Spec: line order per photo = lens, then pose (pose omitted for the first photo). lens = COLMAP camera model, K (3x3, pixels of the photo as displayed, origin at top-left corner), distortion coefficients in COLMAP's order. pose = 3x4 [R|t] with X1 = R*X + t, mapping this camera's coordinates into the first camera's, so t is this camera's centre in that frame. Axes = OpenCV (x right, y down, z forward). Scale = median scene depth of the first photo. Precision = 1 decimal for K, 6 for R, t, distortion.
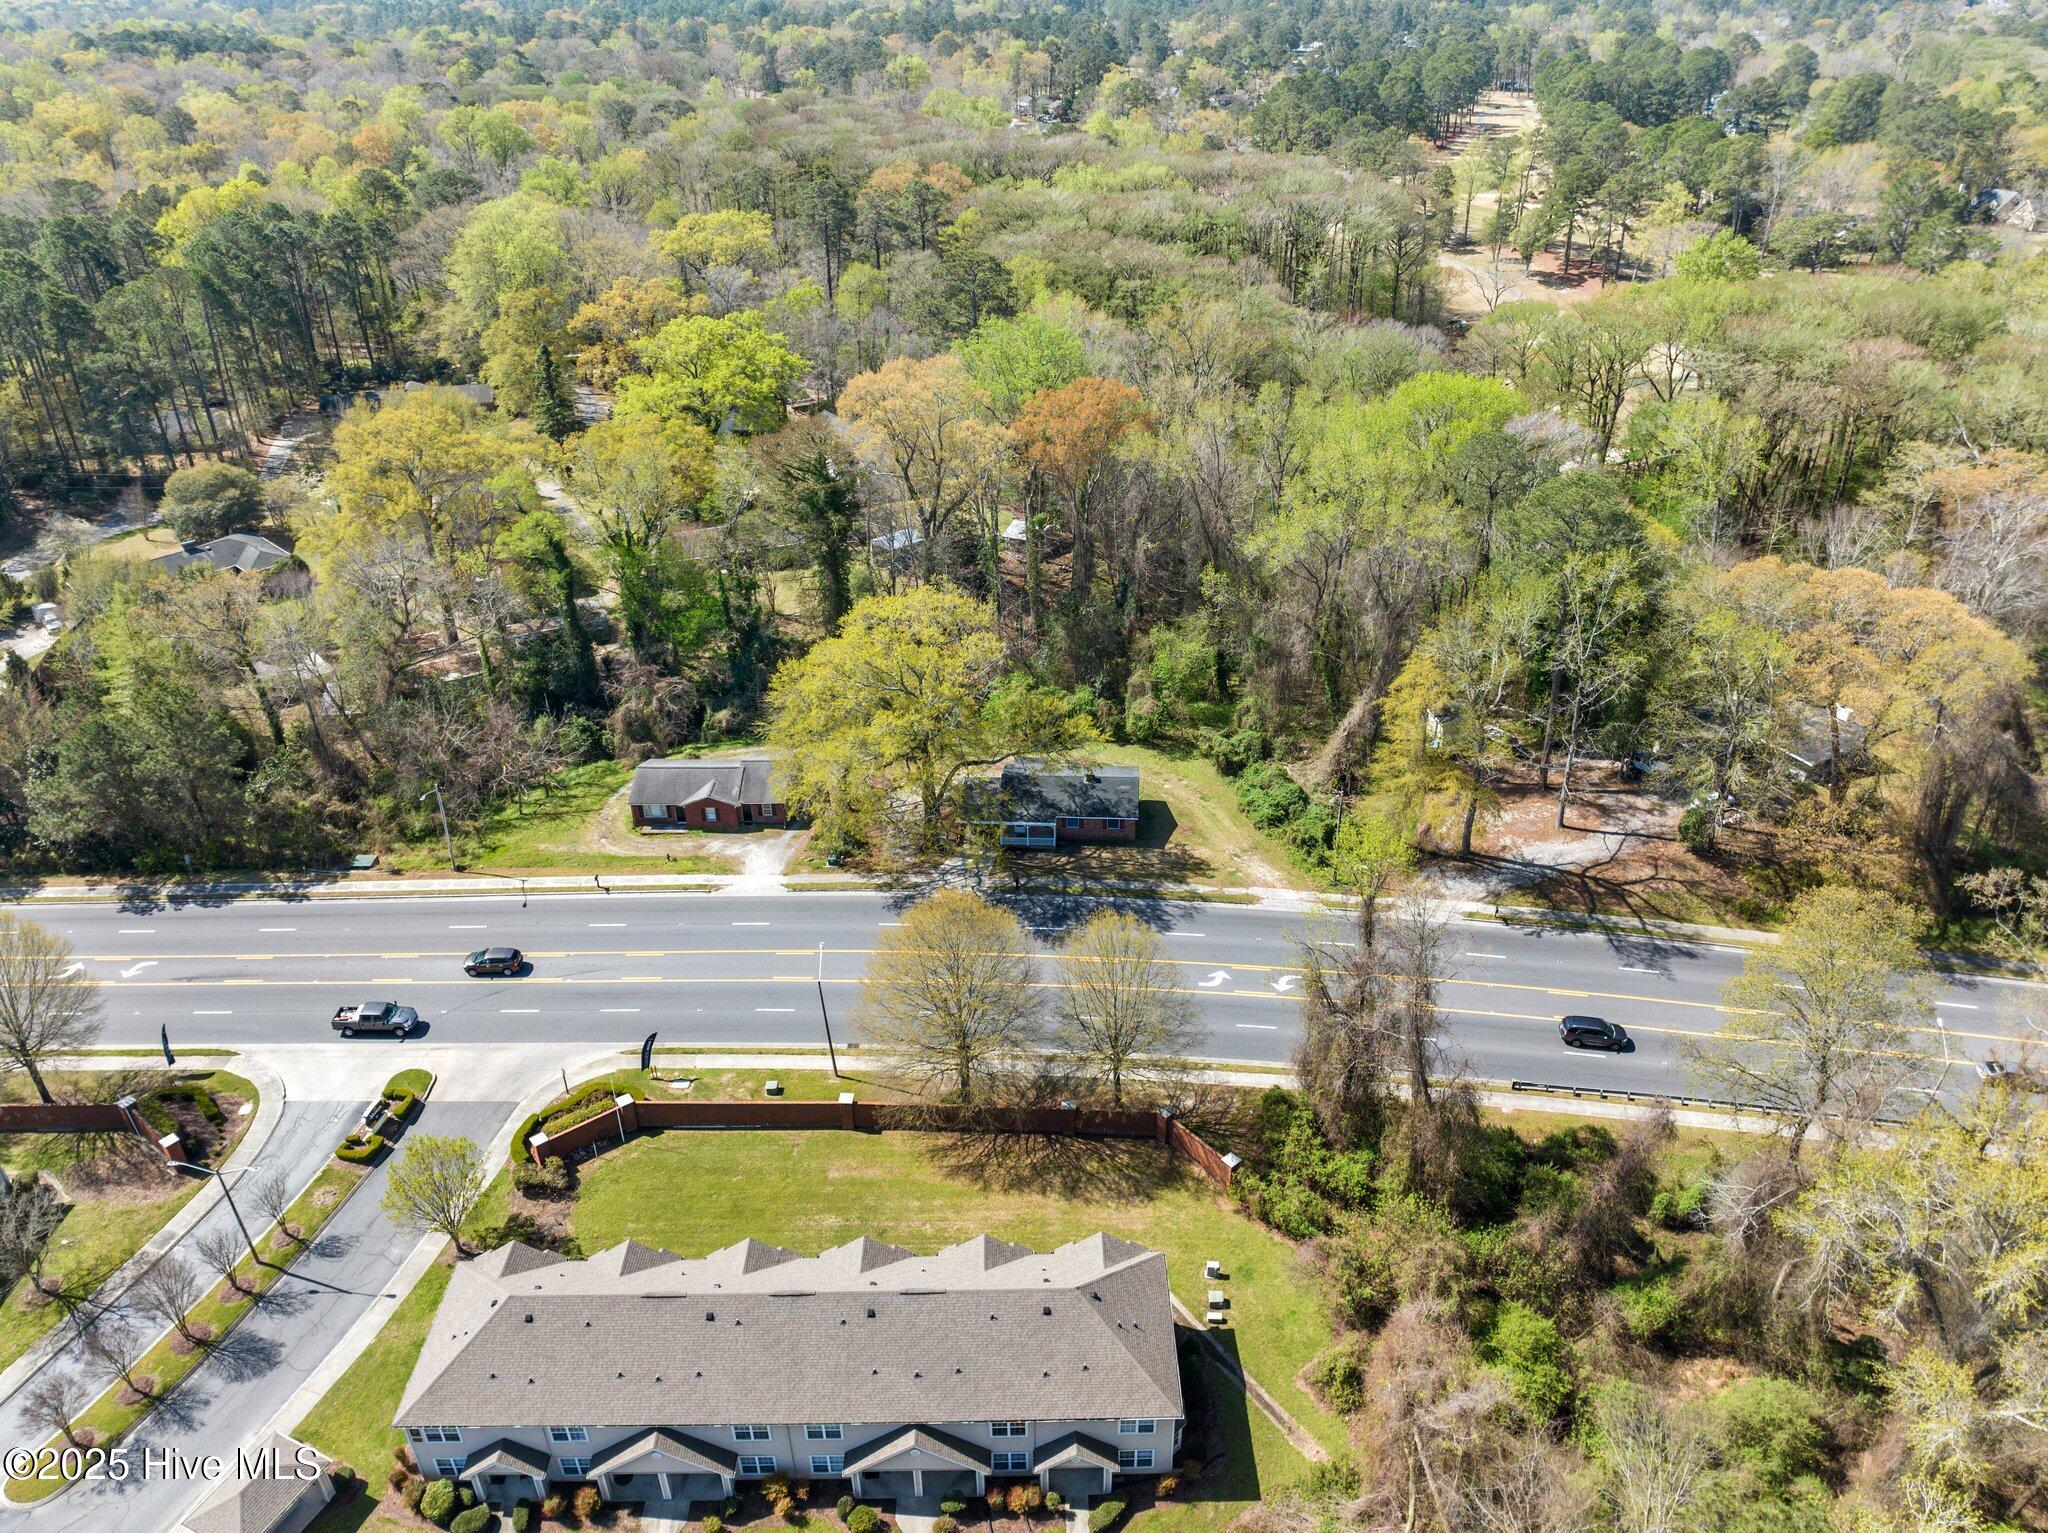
lens RADIAL K [[1399.7, 0, 1026.2], [0, 1399.7, 779.1], [0, 0, 1]] dist [-0.050922, -0.002012]
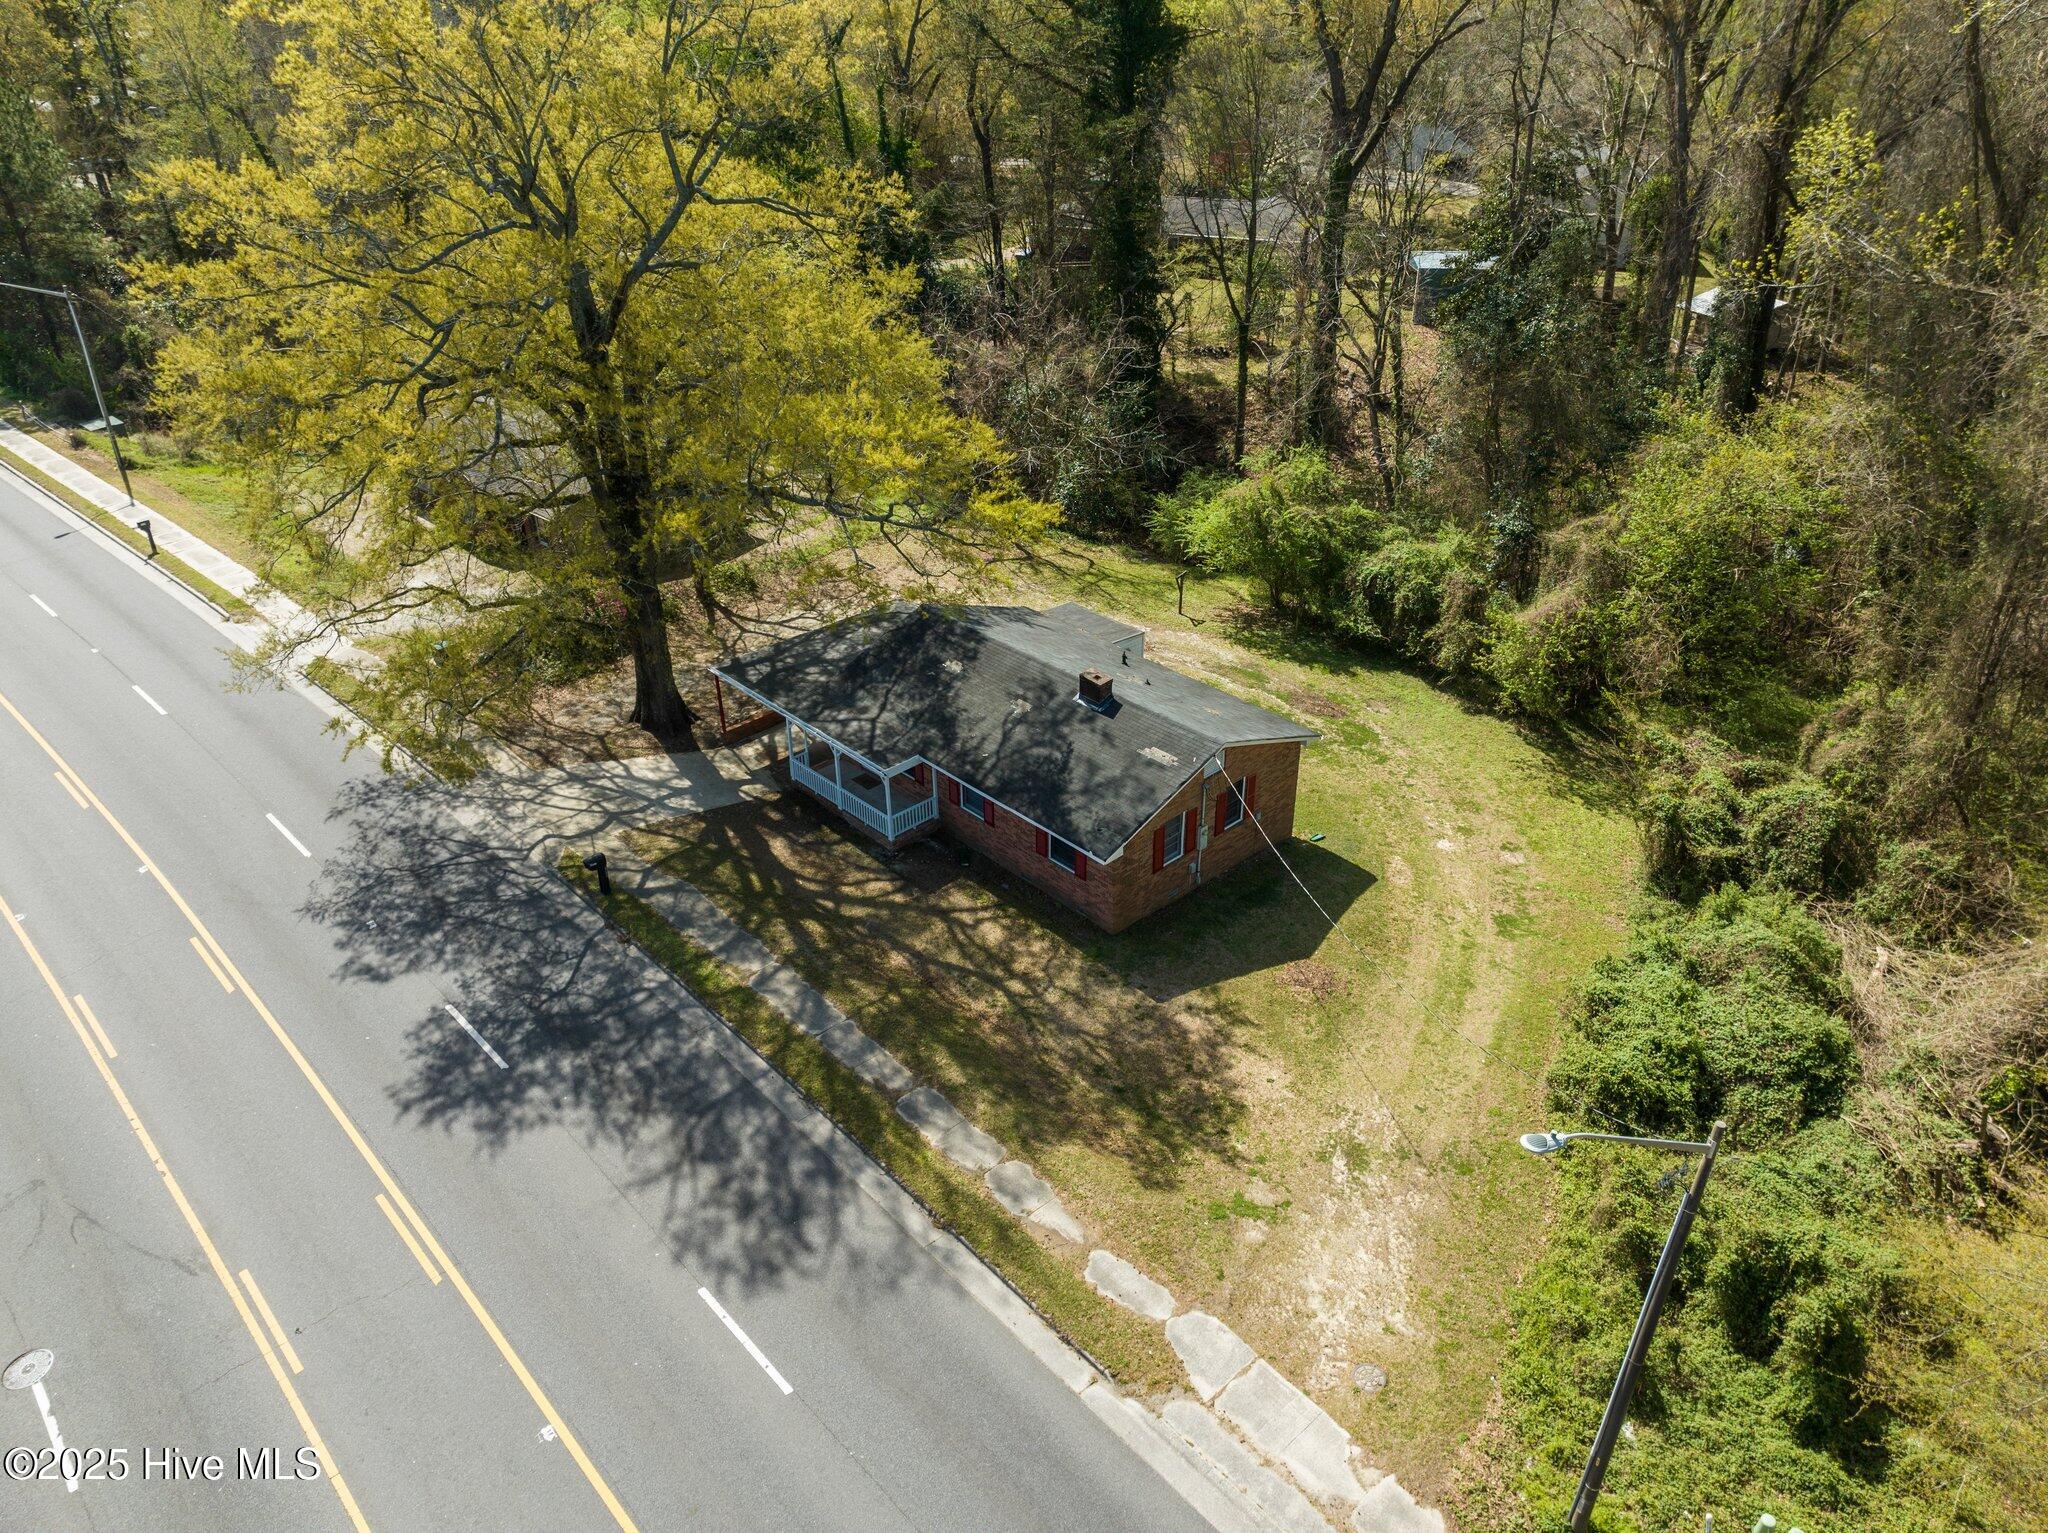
lens RADIAL K [[1399.7, 0, 1026.2], [0, 1399.7, 779.1], [0, 0, 1]] dist [-0.050922, -0.002012]
pose [[0.740296, 0.361782, -0.566636, 0.220821], [-0.345679, 0.927742, 0.140717, -0.021047], [0.576600, 0.091702, 0.811864, 0.759081]]
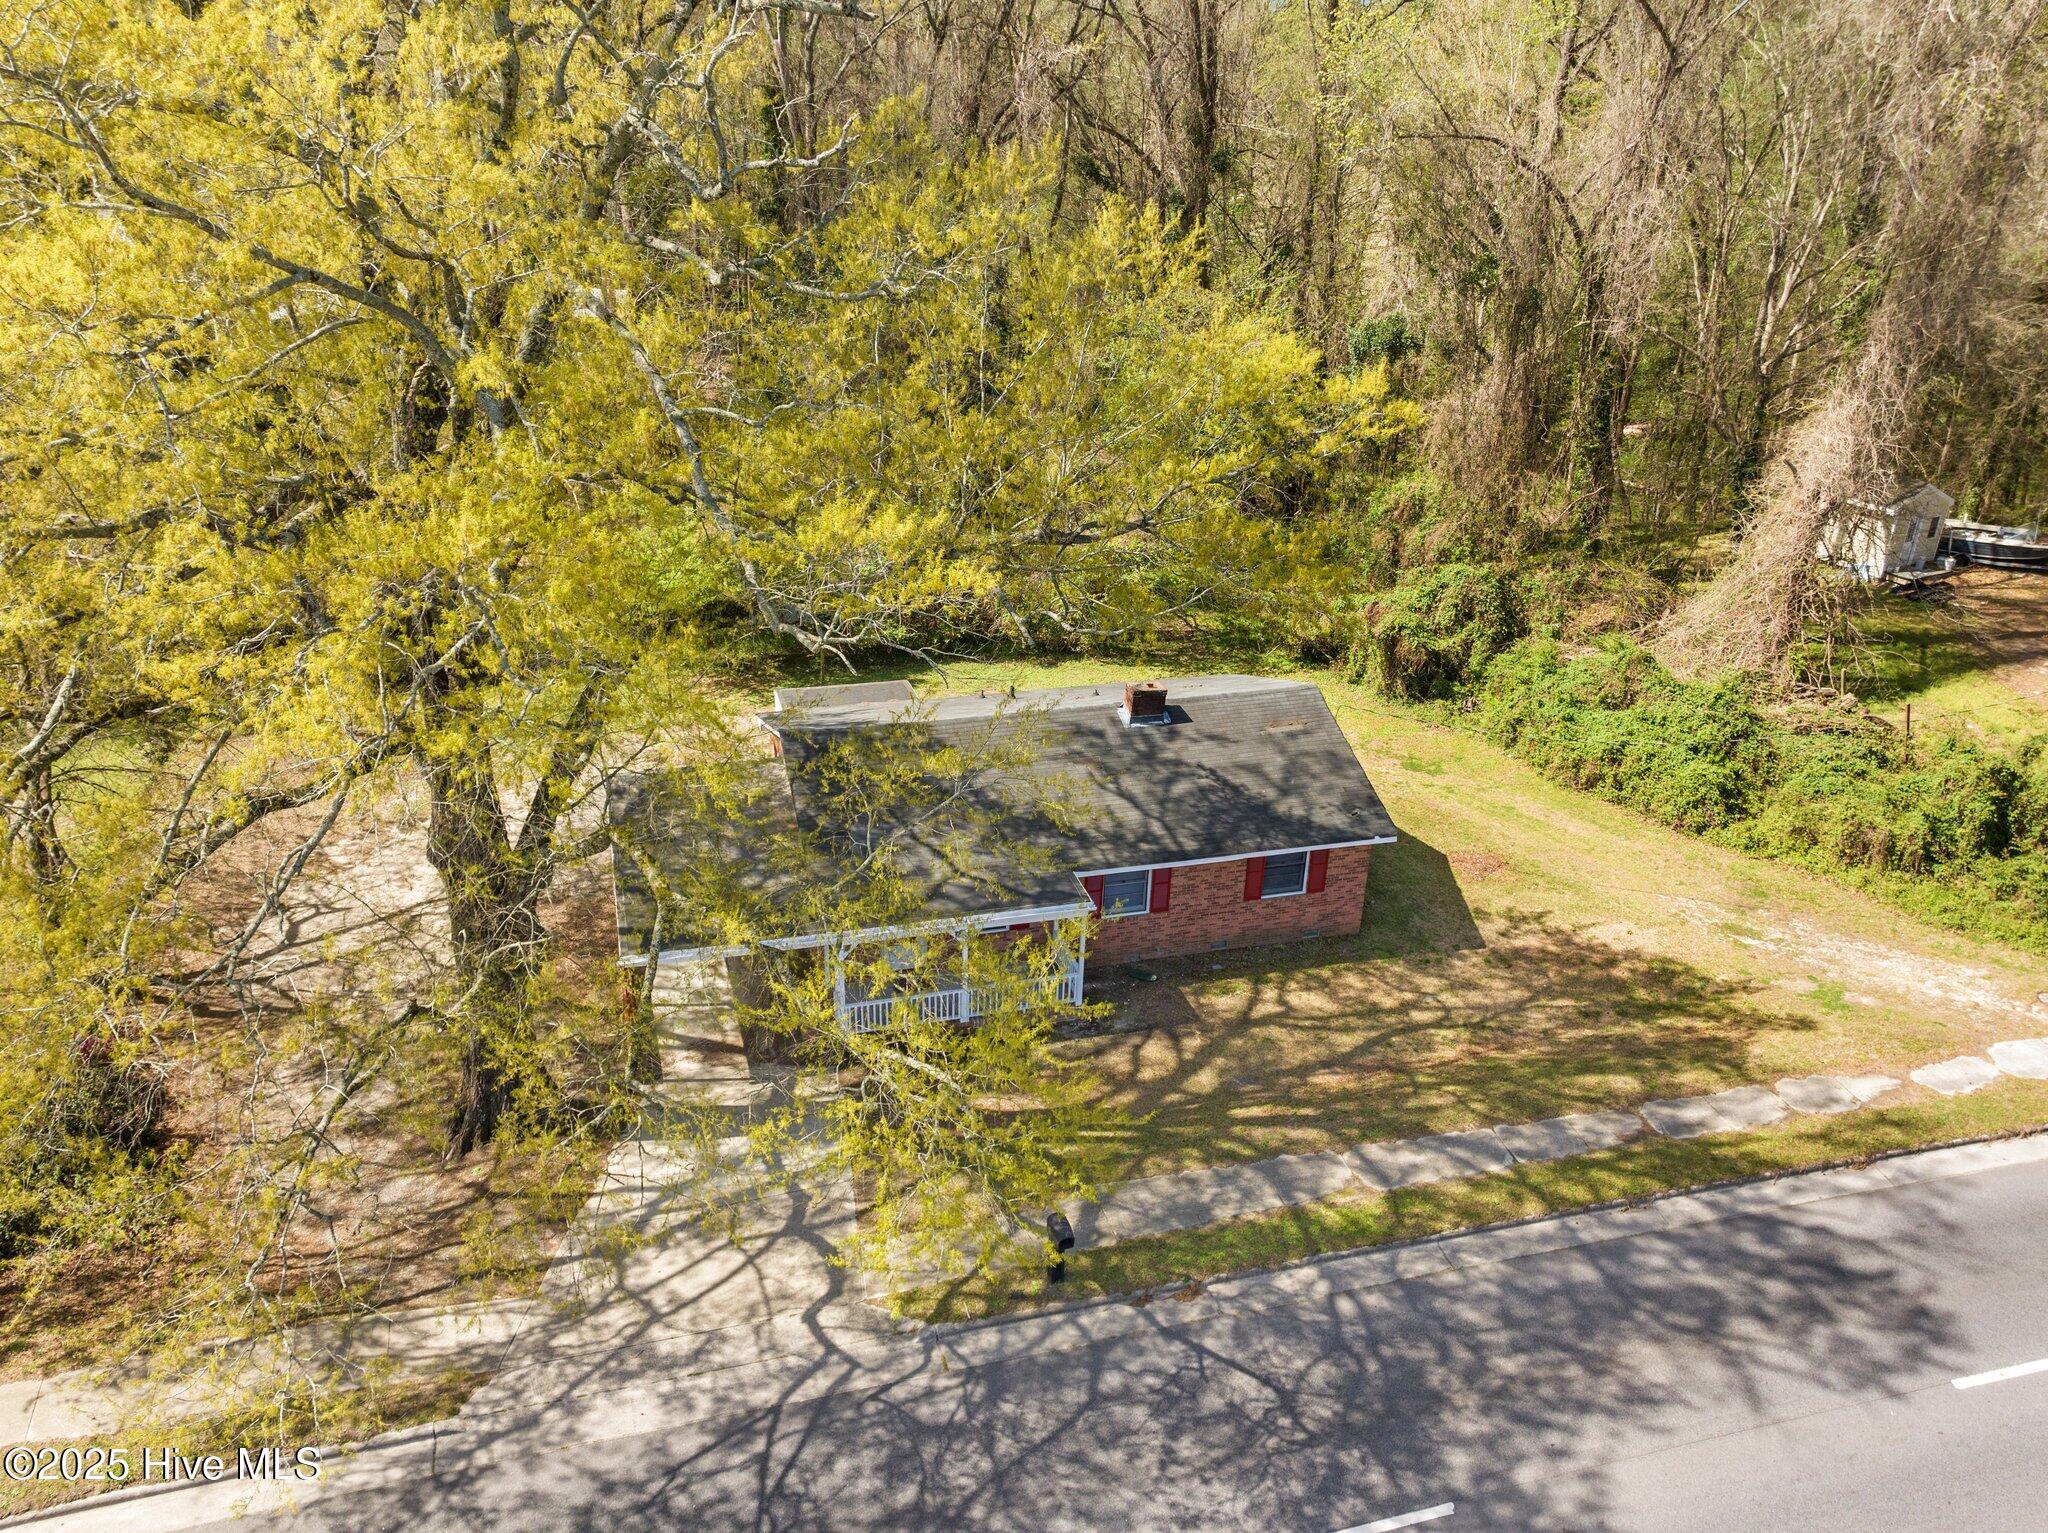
lens RADIAL K [[1558.3, 0, 1024.0], [0, 1558.3, 766.5], [0, 0, 1]] dist [-0.031449, -0.005770]
pose [[0.937368, -0.107444, 0.331357, -0.067110], [0.133416, 0.989443, -0.056586, 0.023790], [-0.321780, 0.097250, 0.941807, 0.769876]]
